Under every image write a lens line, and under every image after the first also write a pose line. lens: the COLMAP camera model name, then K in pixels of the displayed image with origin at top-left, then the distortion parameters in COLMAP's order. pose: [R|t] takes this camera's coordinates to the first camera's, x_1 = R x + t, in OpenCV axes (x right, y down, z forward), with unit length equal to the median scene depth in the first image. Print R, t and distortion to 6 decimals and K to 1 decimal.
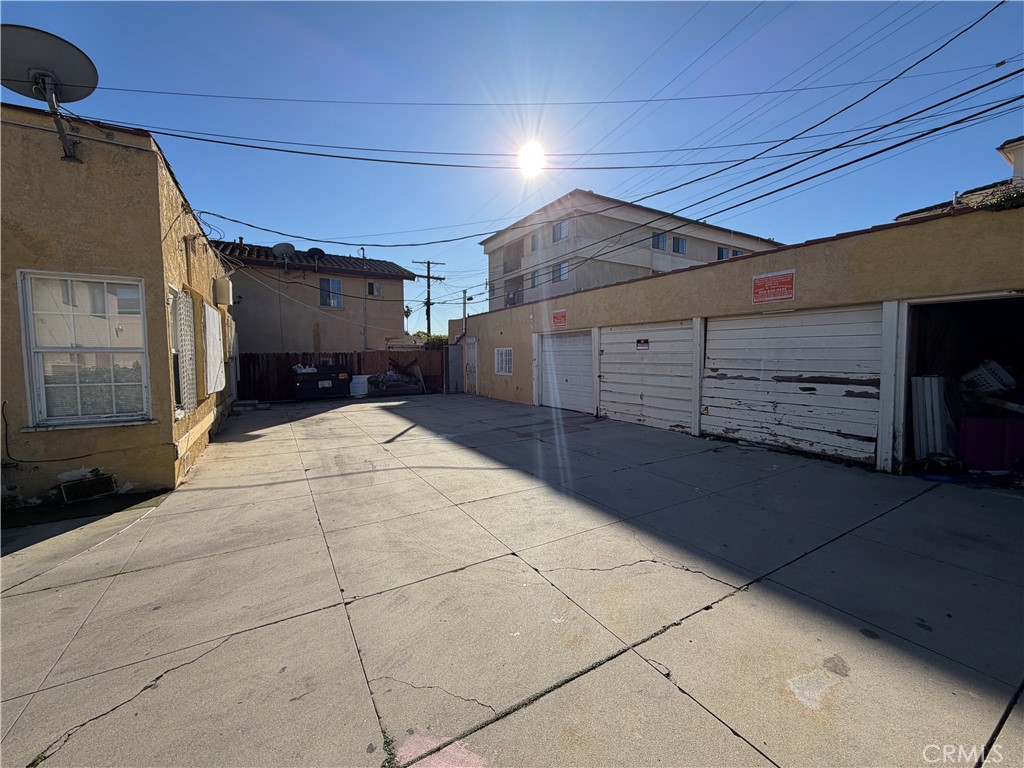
lens RADIAL K [[411.4, 0, 512.0], [0, 411.4, 384.0], [0, 0, 1]] dist [0.000314, -0.000036]
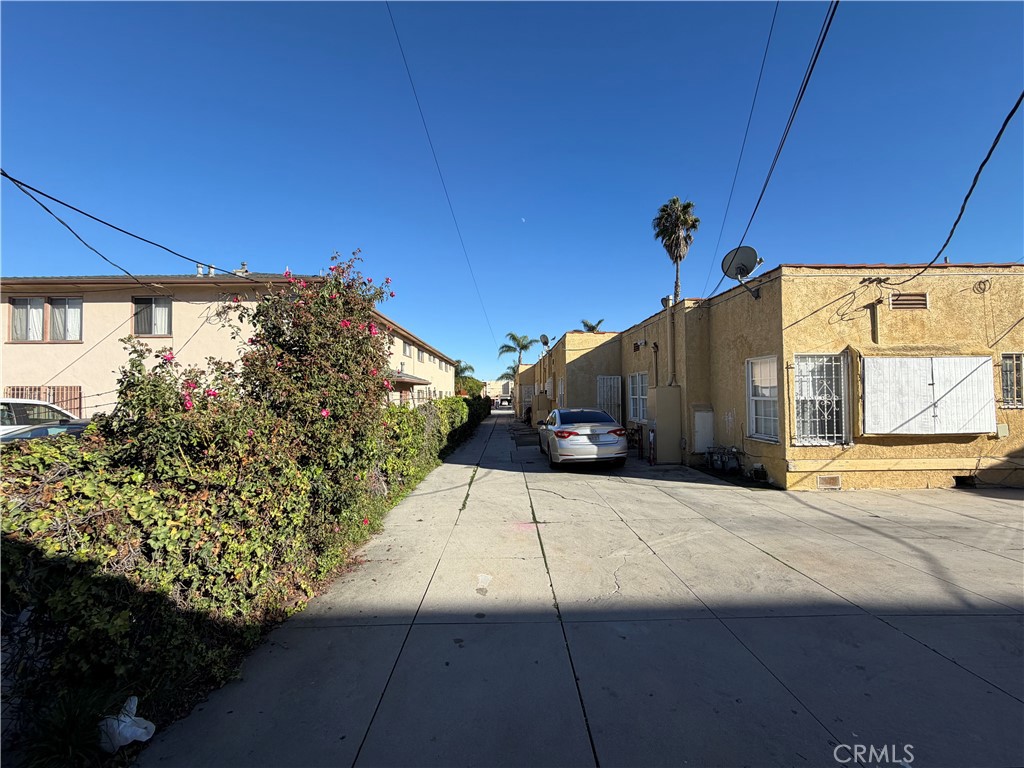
lens RADIAL K [[411.4, 0, 512.0], [0, 411.4, 384.0], [0, 0, 1]] dist [0.000314, -0.000036]
pose [[-0.495777, -0.015318, -0.868315, 1.172409], [-0.045549, 0.998927, 0.008385, -0.120579], [0.867254, 0.043708, -0.495943, 1.003092]]
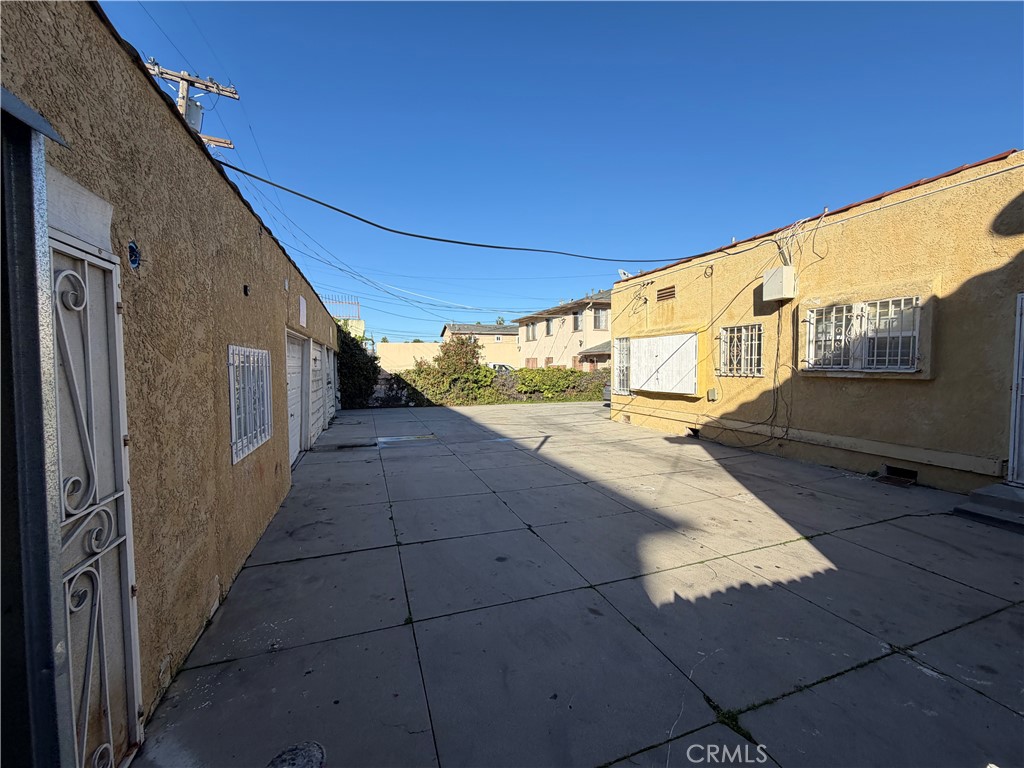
lens RADIAL K [[411.4, 0, 512.0], [0, 411.4, 384.0], [0, 0, 1]] dist [0.000314, -0.000036]
pose [[-0.983030, 0.003679, 0.183408, -0.217407], [0.025290, 0.992970, 0.115636, -0.262948], [-0.181693, 0.118312, -0.976212, 3.247142]]
